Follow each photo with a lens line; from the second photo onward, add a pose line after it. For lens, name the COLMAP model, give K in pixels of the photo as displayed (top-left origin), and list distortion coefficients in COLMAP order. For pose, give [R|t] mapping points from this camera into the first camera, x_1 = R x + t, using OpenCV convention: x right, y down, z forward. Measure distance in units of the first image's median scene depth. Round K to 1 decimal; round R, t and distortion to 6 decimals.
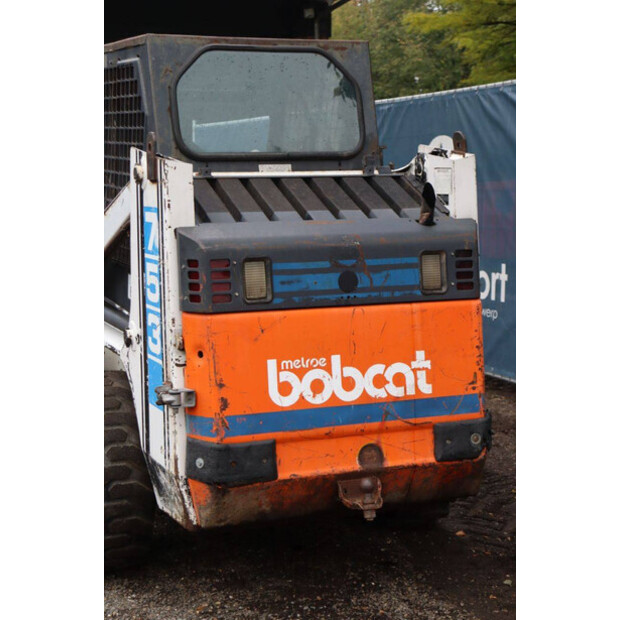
lens RADIAL K [[1241.4, 0, 307.1], [0, 1241.4, 307.4], [0, 0, 1]] dist [0.266456, 0.000000]
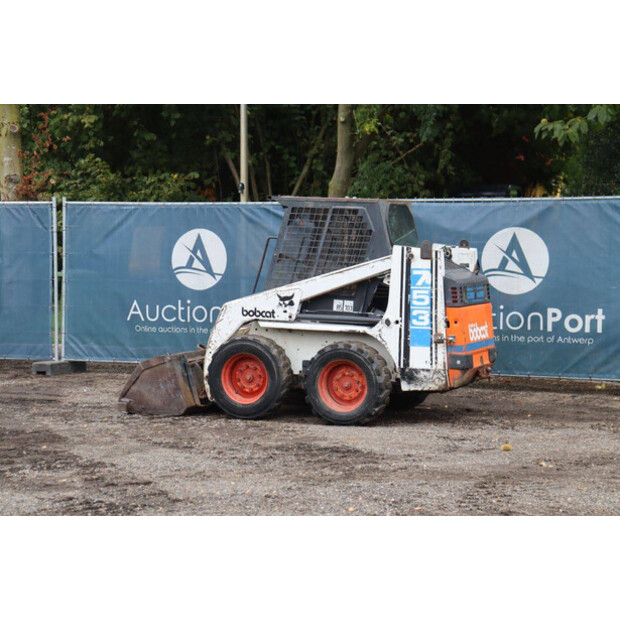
lens RADIAL K [[1523.9, 0, 304.7], [0, 1523.9, 309.3], [0, 0, 1]] dist [0.480417, 0.000000]
pose [[0.703968, -0.022465, 0.709877, -2.561740], [0.066350, 0.997209, -0.034240, 0.097266], [-0.707126, 0.071205, 0.703493, -1.062798]]
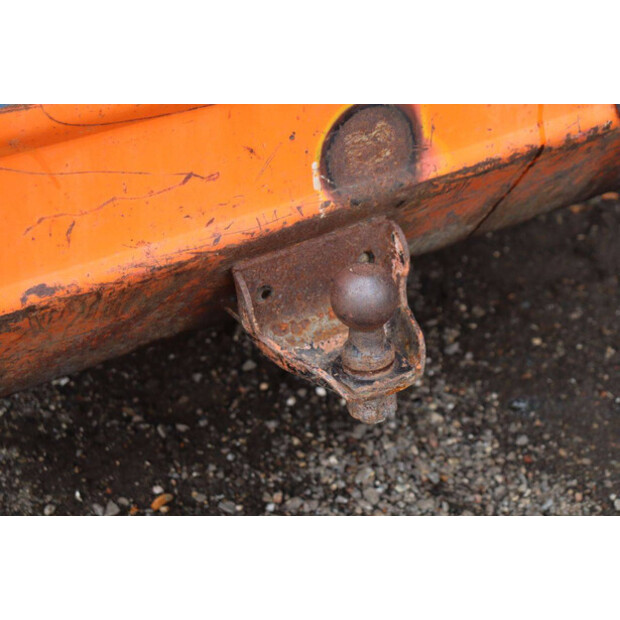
lens RADIAL K [[1523.9, 0, 311.9], [0, 1523.9, 310.1], [0, 0, 1]] dist [0.480417, 0.000000]
pose [[0.990209, -0.061135, 0.125492, 0.002048], [-0.012369, 0.857031, 0.515116, -0.002883], [-0.139042, -0.511625, 0.847884, 0.742092]]
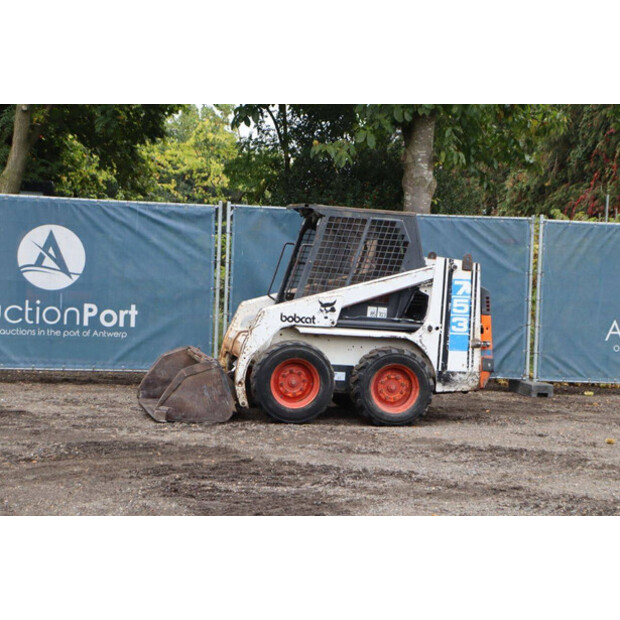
lens RADIAL K [[1461.2, 0, 303.2], [0, 1461.2, 320.4], [0, 0, 1]] dist [0.354675, 0.000000]
pose [[0.182924, -0.033994, 0.982539, -3.457765], [0.062969, 0.997755, 0.022798, -0.085856], [-0.981108, 0.057699, 0.184654, 0.747336]]
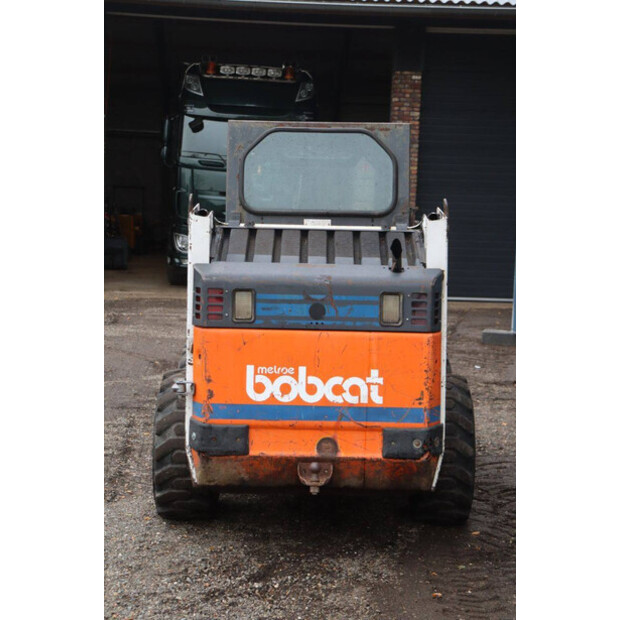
lens RADIAL K [[1241.4, 0, 309.3], [0, 1241.4, 312.7], [0, 0, 1]] dist [0.266456, 0.000000]
pose [[0.923140, 0.065237, -0.378889, 0.516062], [-0.074636, 0.997159, -0.010156, -0.005507], [0.377151, 0.037654, 0.925386, -0.211510]]
